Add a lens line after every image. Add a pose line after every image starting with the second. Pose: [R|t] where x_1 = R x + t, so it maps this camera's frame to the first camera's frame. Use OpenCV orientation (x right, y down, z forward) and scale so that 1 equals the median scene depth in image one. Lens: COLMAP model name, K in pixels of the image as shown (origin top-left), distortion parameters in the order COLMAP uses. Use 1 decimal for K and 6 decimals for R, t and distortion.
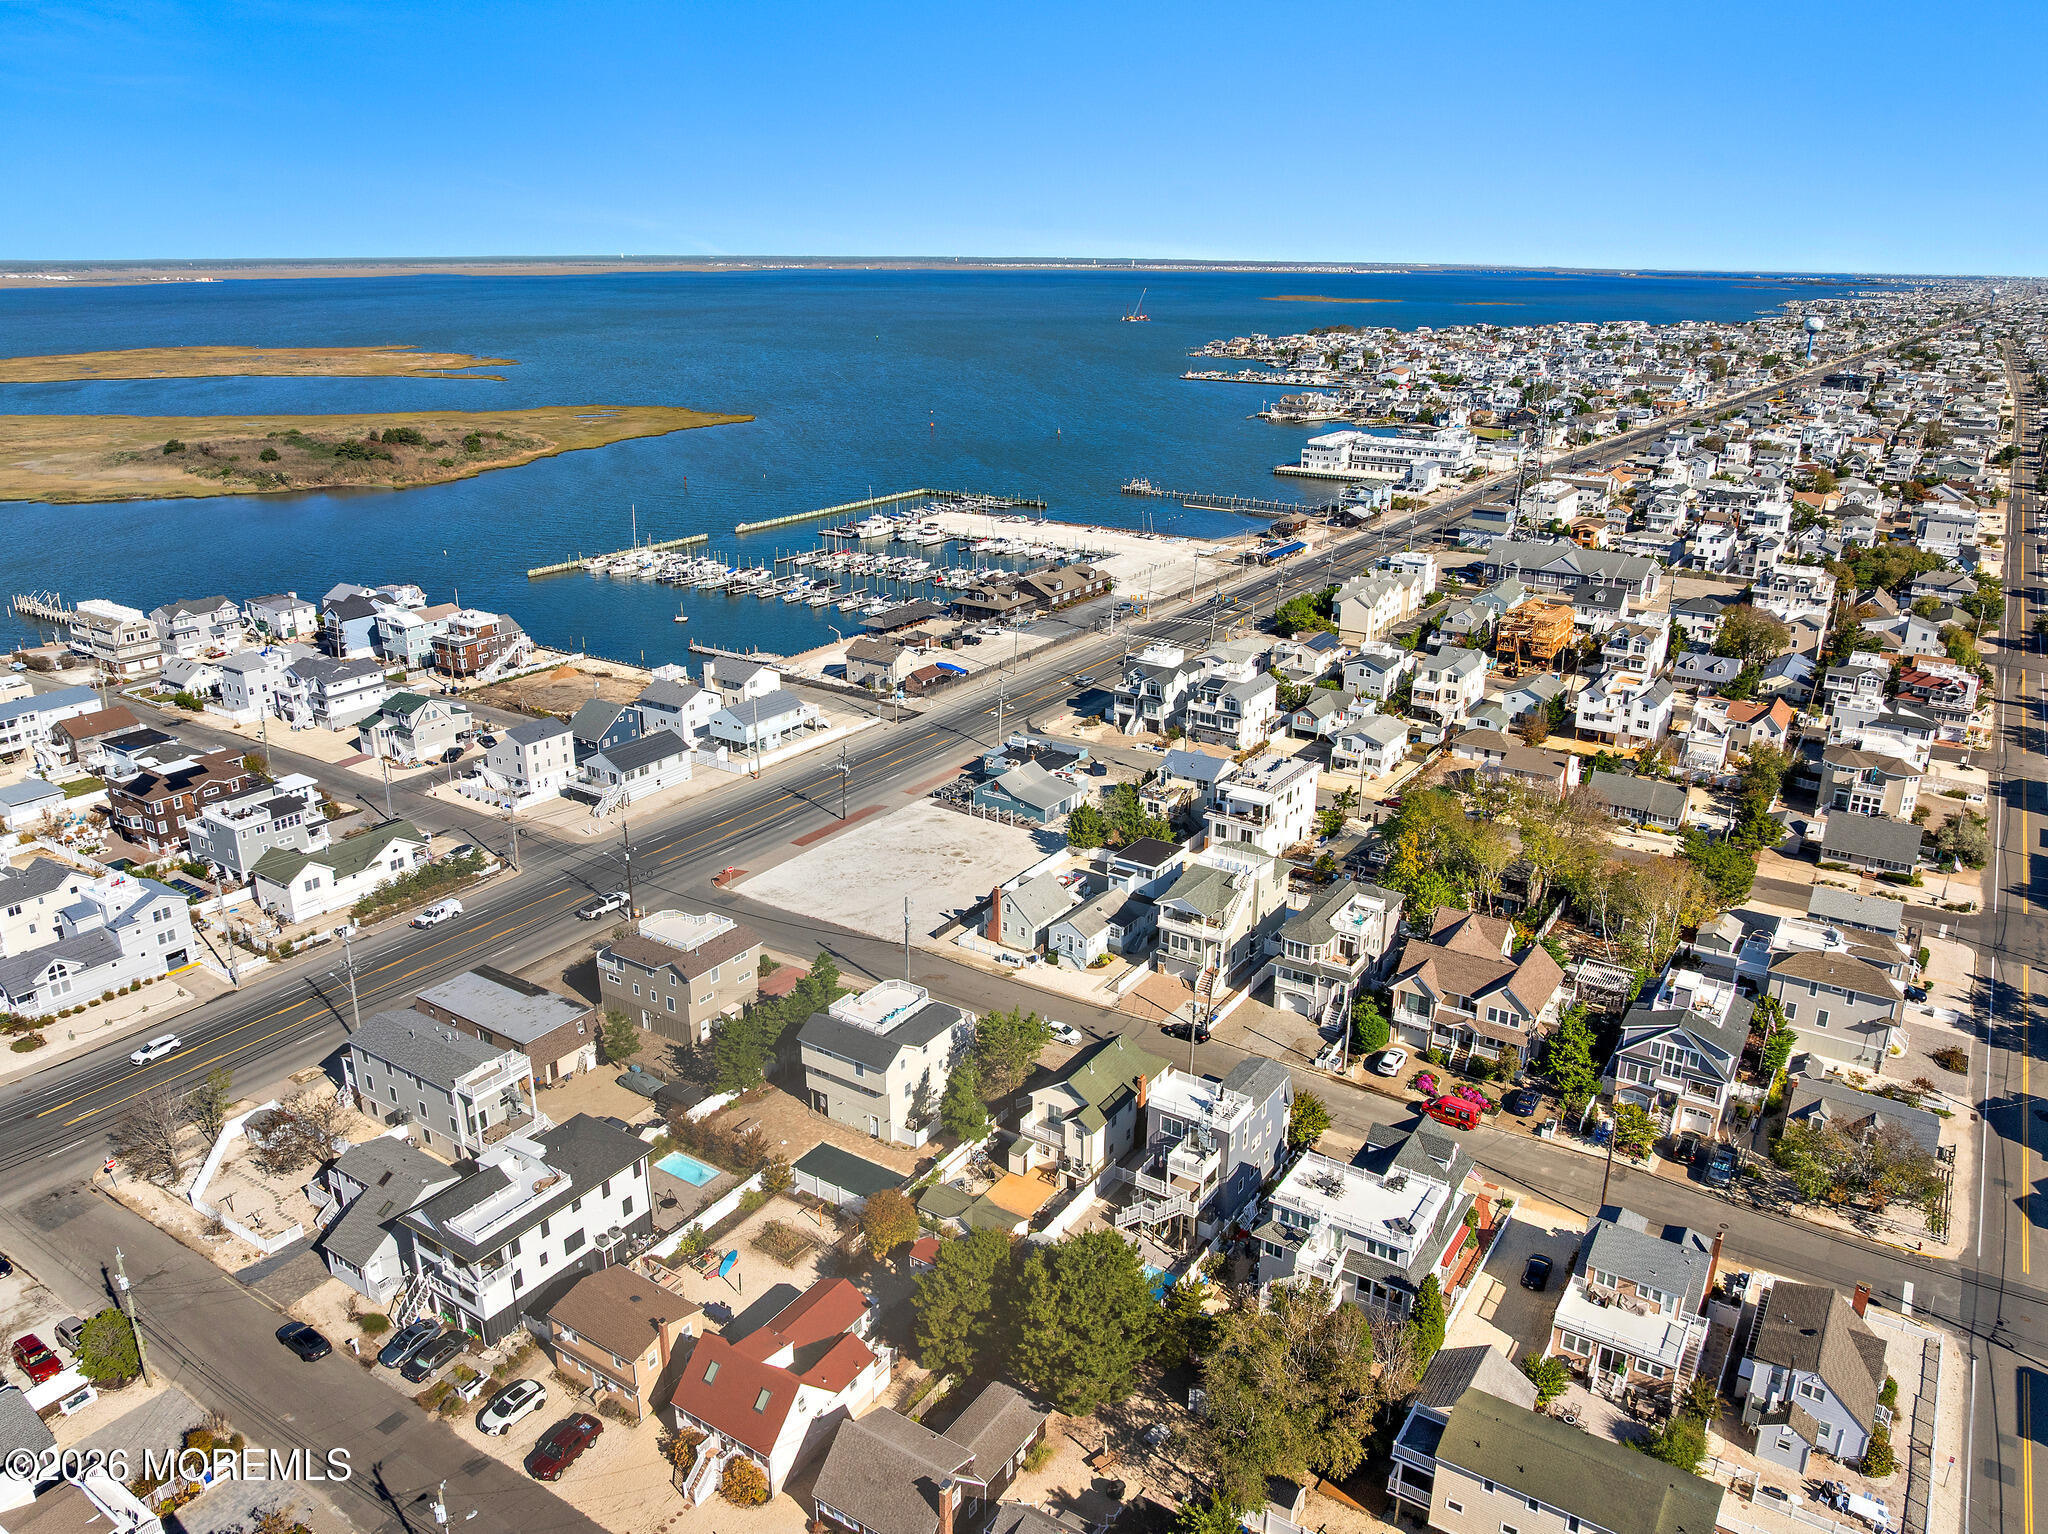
lens RADIAL K [[1456.4, 0, 1034.2], [0, 1456.4, 766.0], [0, 0, 1]] dist [-0.027515, -0.023002]
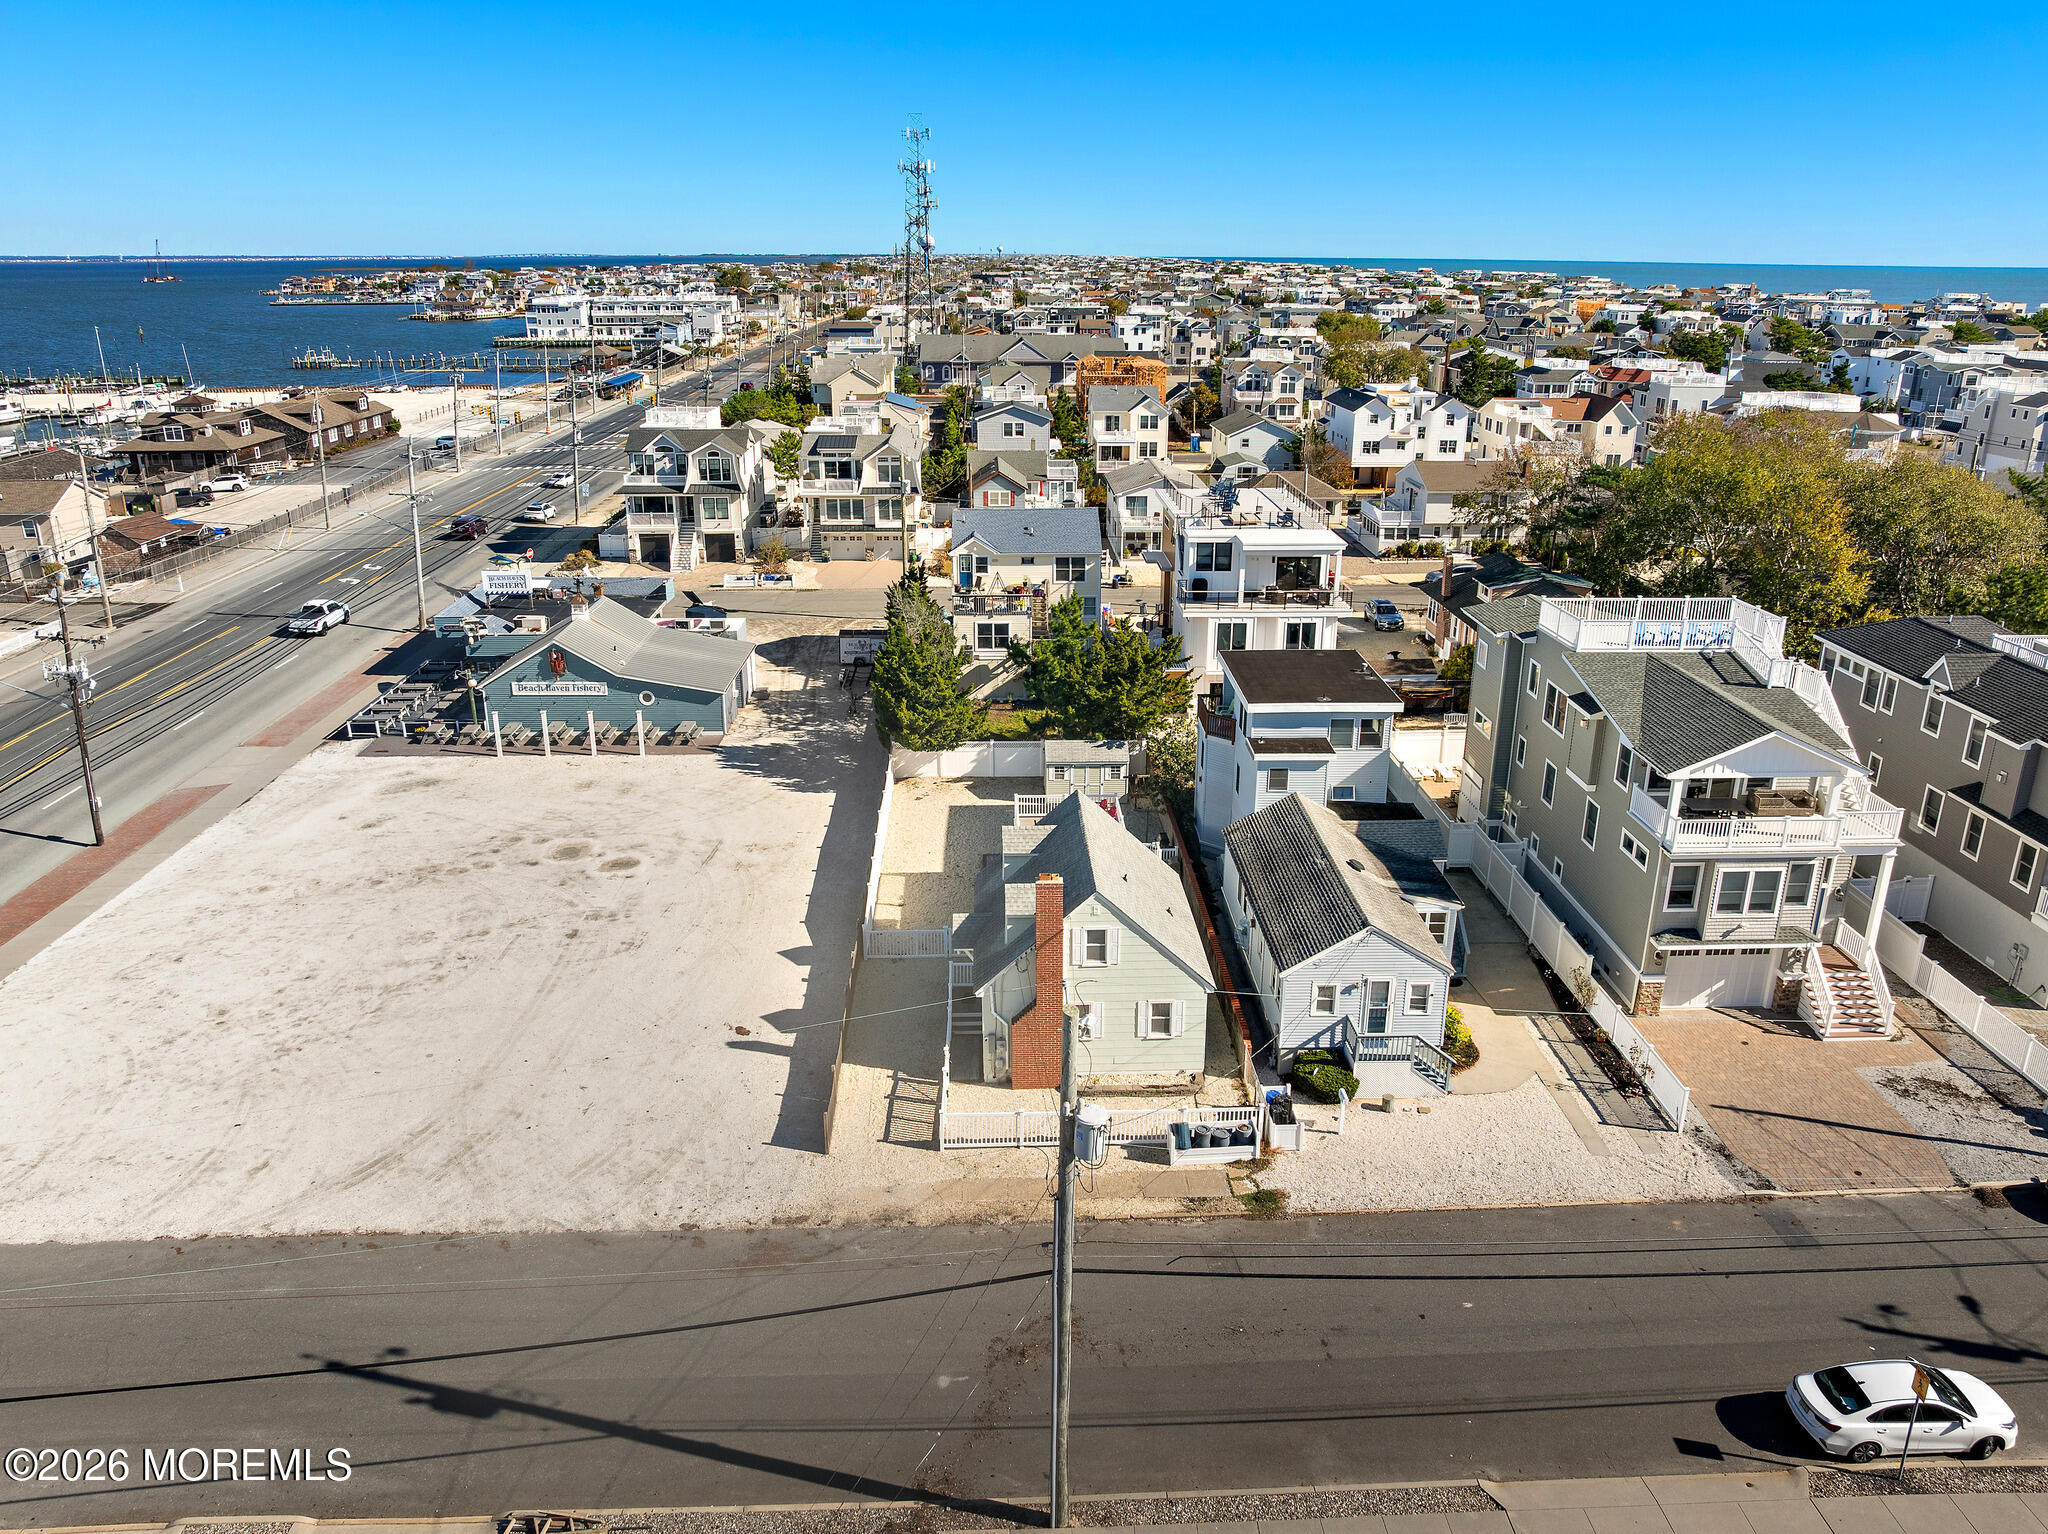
lens RADIAL K [[1460.0, 0, 1032.7], [0, 1460.0, 733.9], [0, 0, 1]] dist [-0.036017, -0.009165]
pose [[0.819499, -0.185186, 0.542335, -0.086325], [0.192207, 0.980353, 0.044316, 0.025446], [-0.539886, 0.067924, 0.838993, 0.424285]]
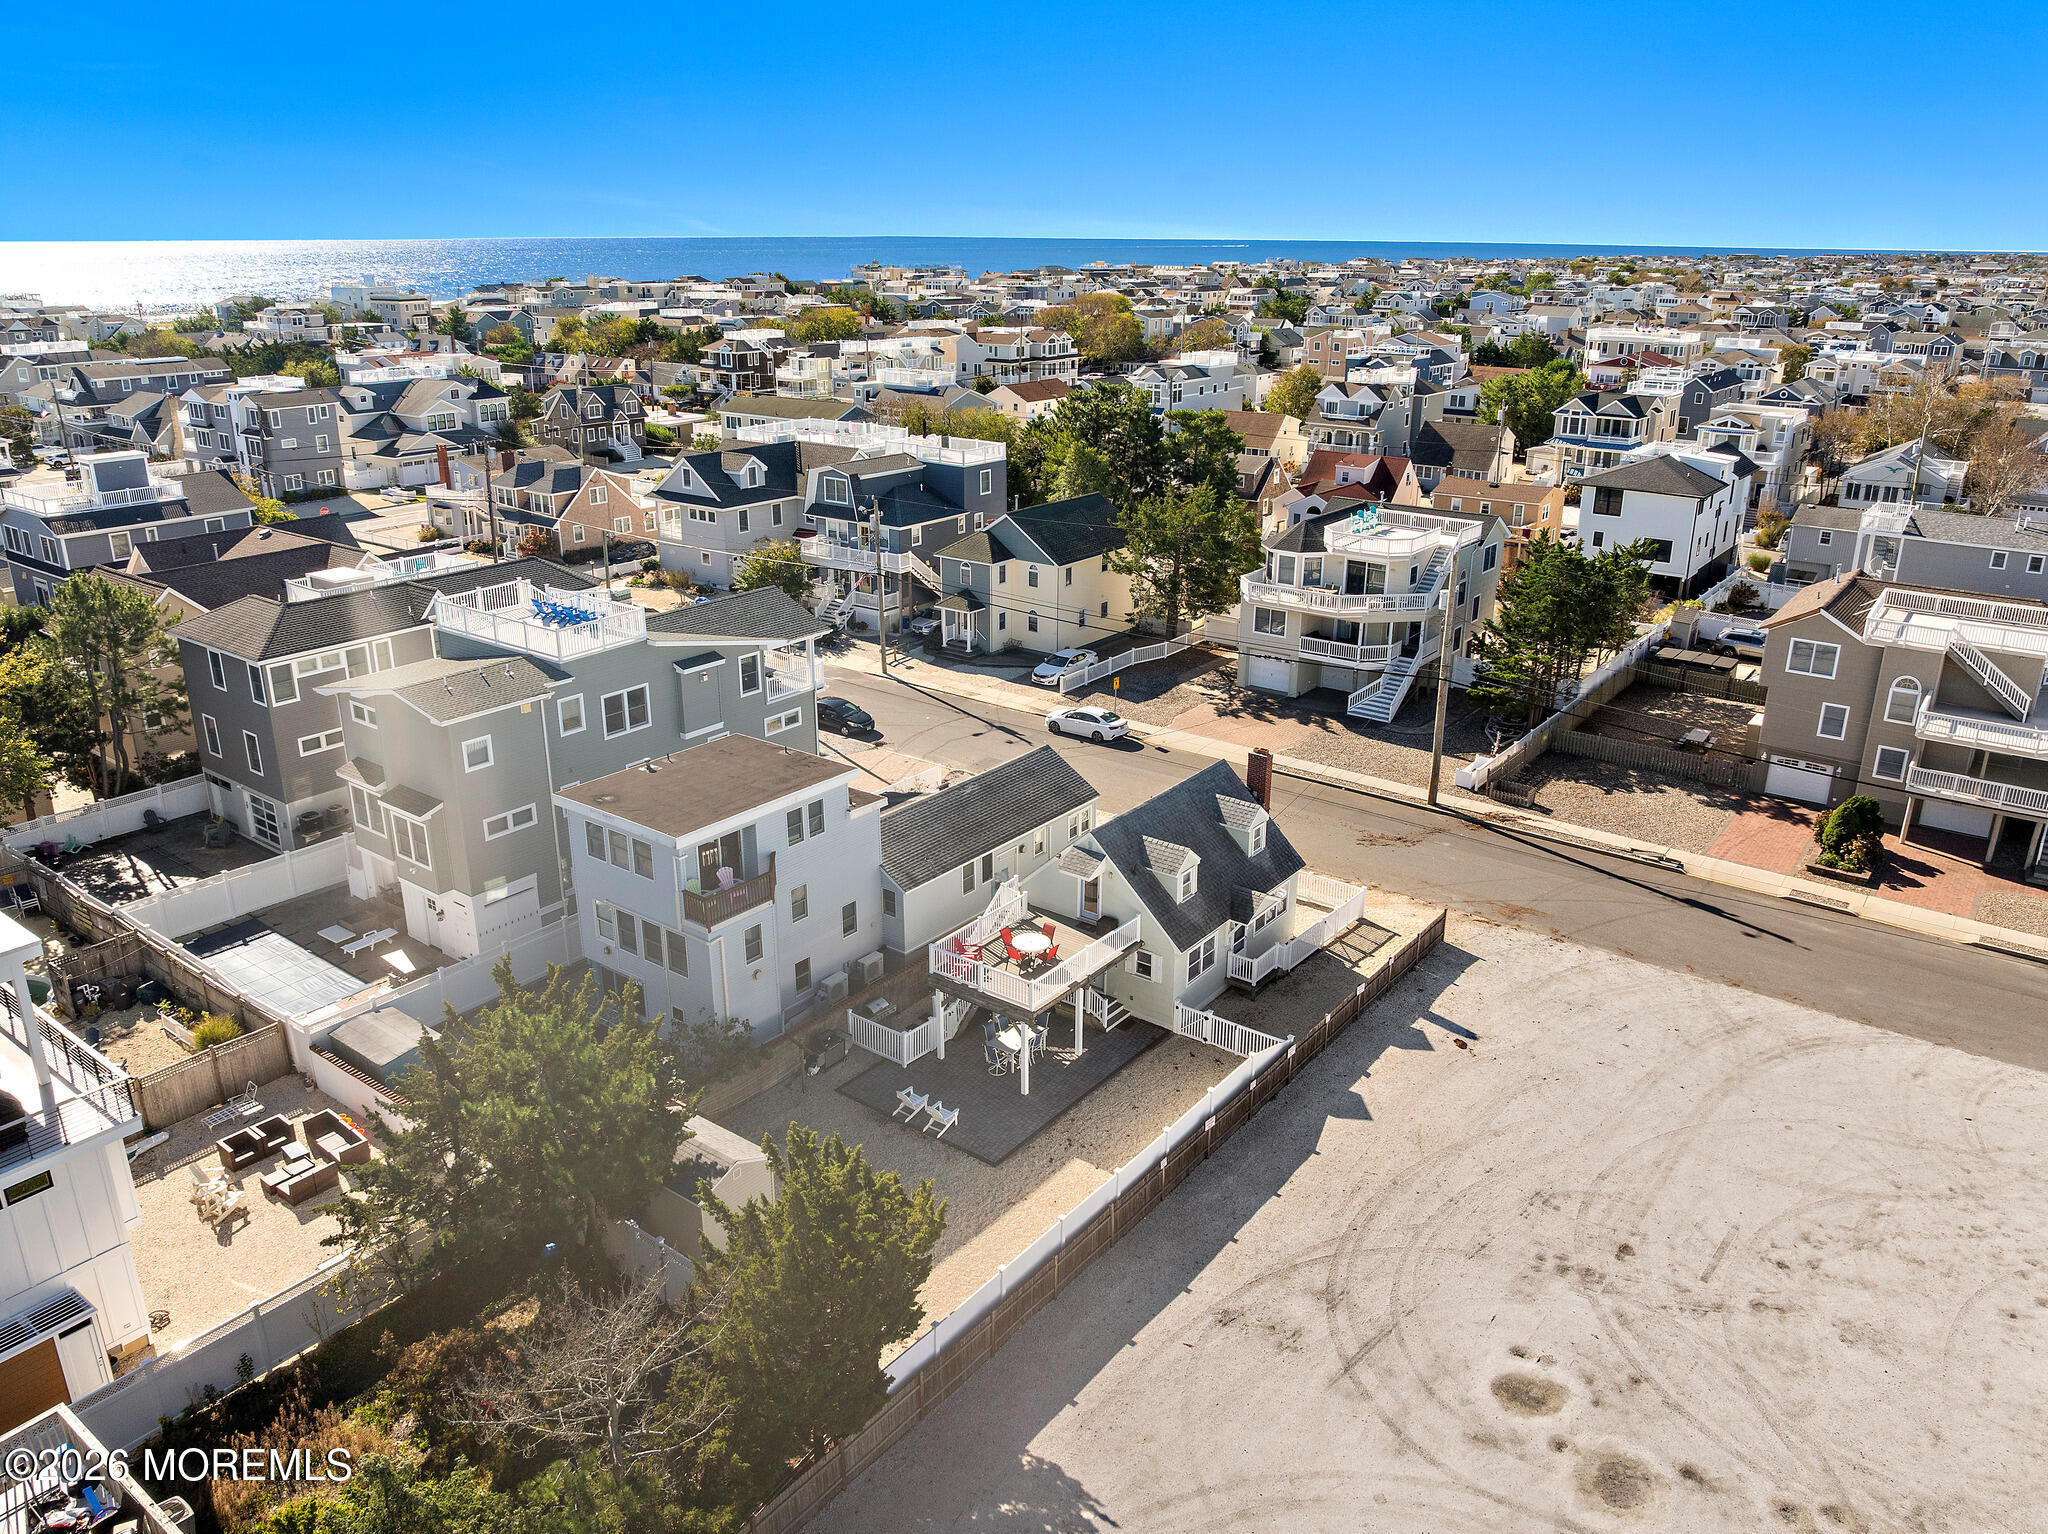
lens RADIAL K [[1484.3, 0, 1030.6], [0, 1484.3, 759.5], [0, 0, 1]] dist [-0.031189, -0.013984]
pose [[-0.997452, -0.035326, 0.061982, 0.002287], [0.011342, 0.779231, 0.626634, -0.063882], [-0.070435, 0.625741, -0.776845, 0.676221]]
